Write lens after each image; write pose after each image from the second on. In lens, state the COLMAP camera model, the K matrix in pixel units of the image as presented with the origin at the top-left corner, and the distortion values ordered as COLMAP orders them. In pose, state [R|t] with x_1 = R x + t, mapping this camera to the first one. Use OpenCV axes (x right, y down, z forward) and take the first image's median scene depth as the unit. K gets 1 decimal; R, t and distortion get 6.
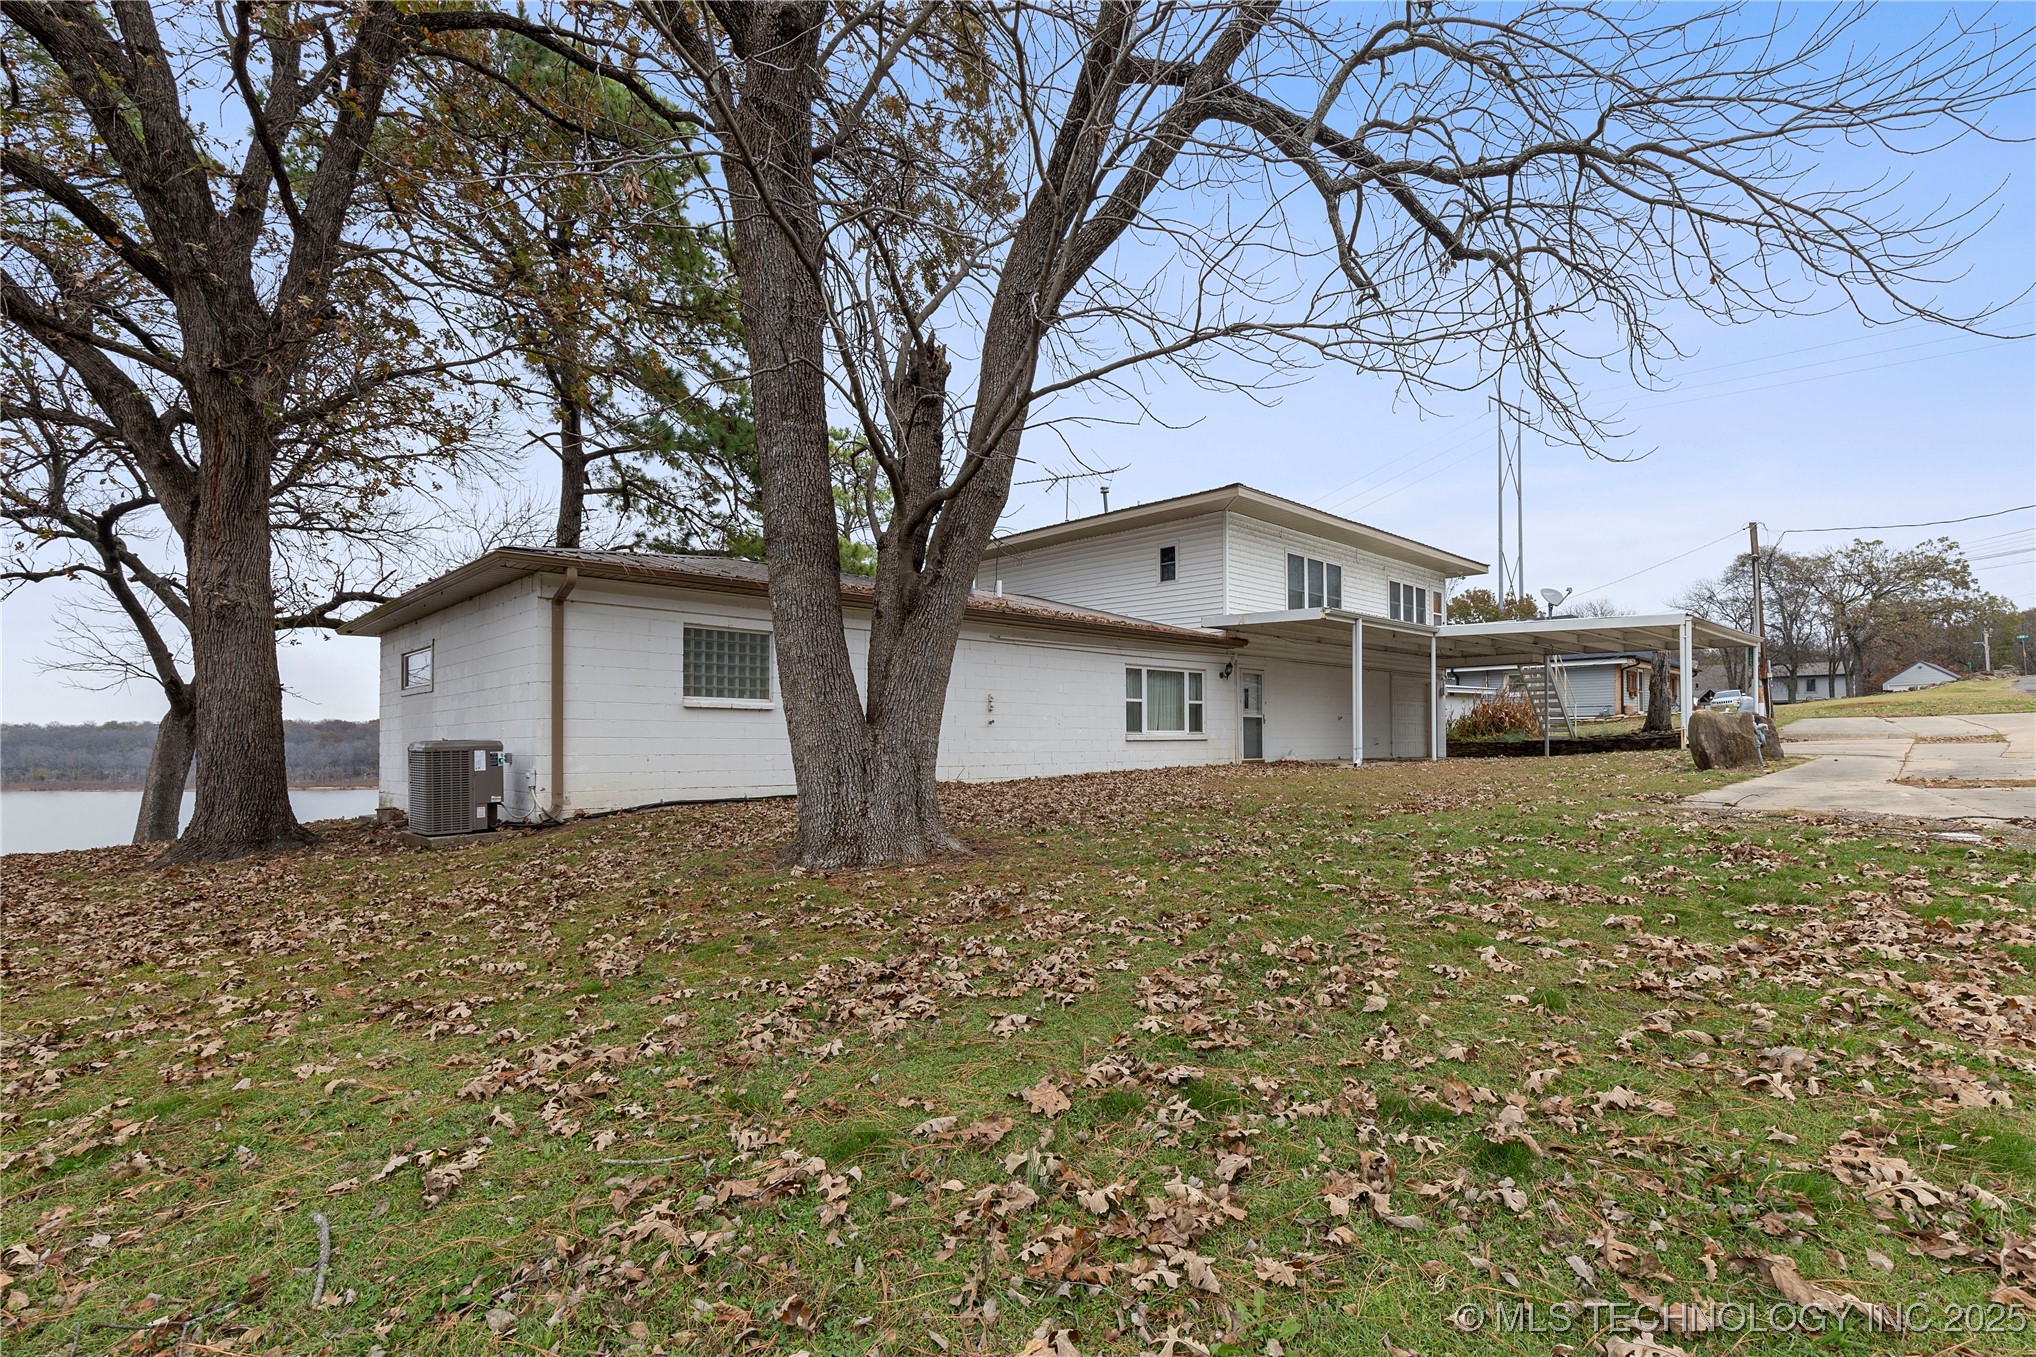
lens RADIAL K [[969.7, 0, 1018.0], [0, 969.7, 678.5], [0, 0, 1]] dist [0.064890, 0.000089]
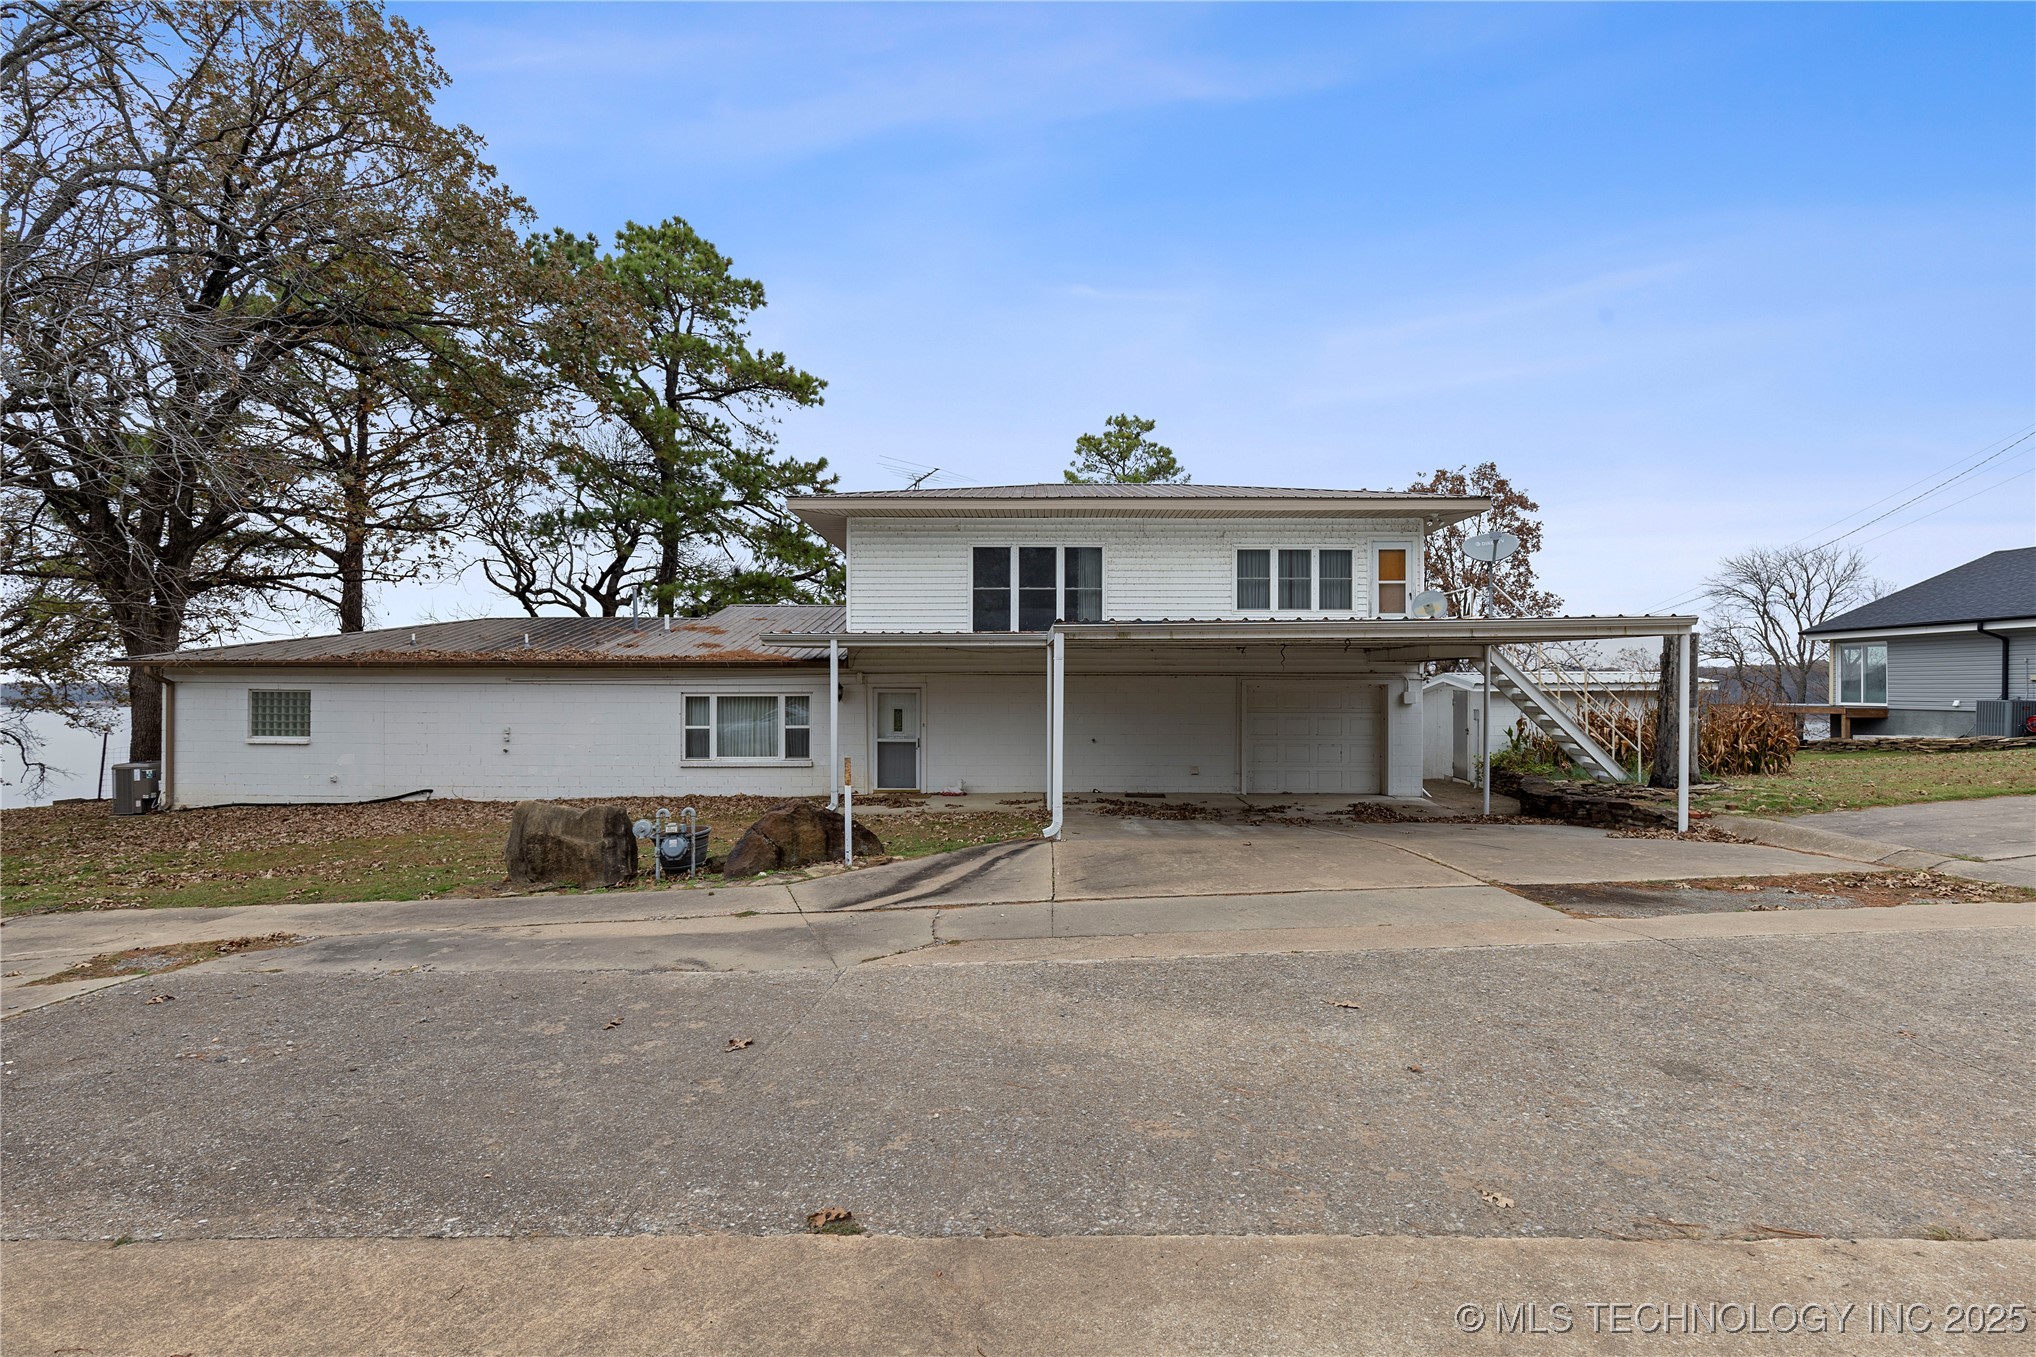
lens RADIAL K [[969.7, 0, 1018.0], [0, 969.7, 678.5], [0, 0, 1]] dist [0.064890, 0.000089]
pose [[0.759175, 0.003648, -0.650876, 0.996239], [0.026615, 0.998974, 0.036643, -0.054519], [0.650342, -0.045142, 0.758299, 0.420436]]
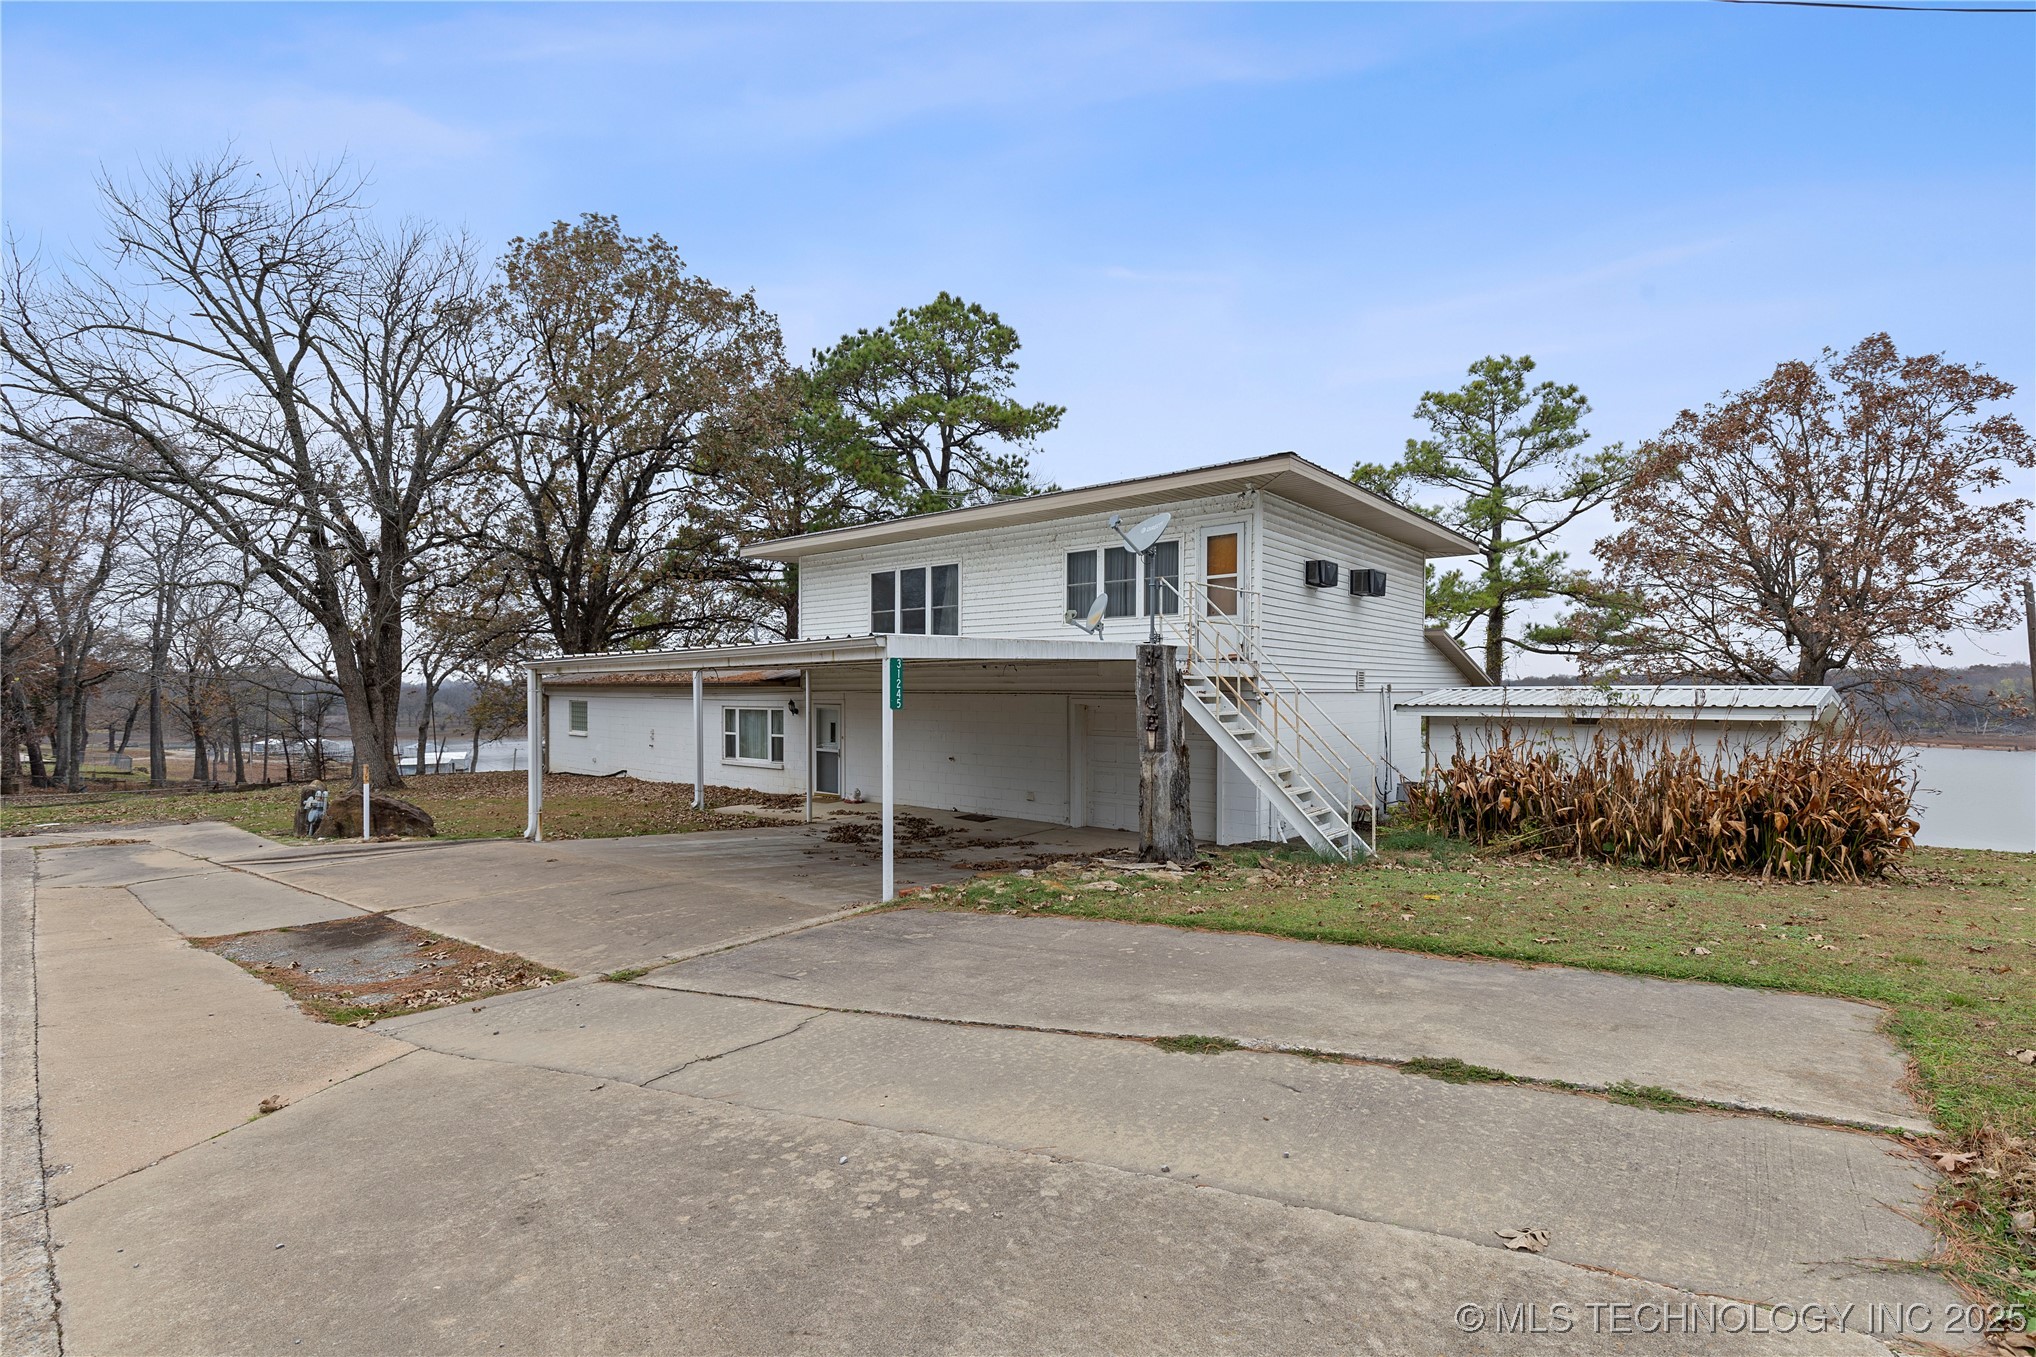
lens RADIAL K [[969.7, 0, 1018.0], [0, 969.7, 678.5], [0, 0, 1]] dist [0.064890, 0.000089]
pose [[0.137030, -0.000704, -0.990567, 1.391092], [0.049961, 0.998732, 0.006201, -0.037092], [0.989306, -0.050339, 0.136892, 1.149254]]
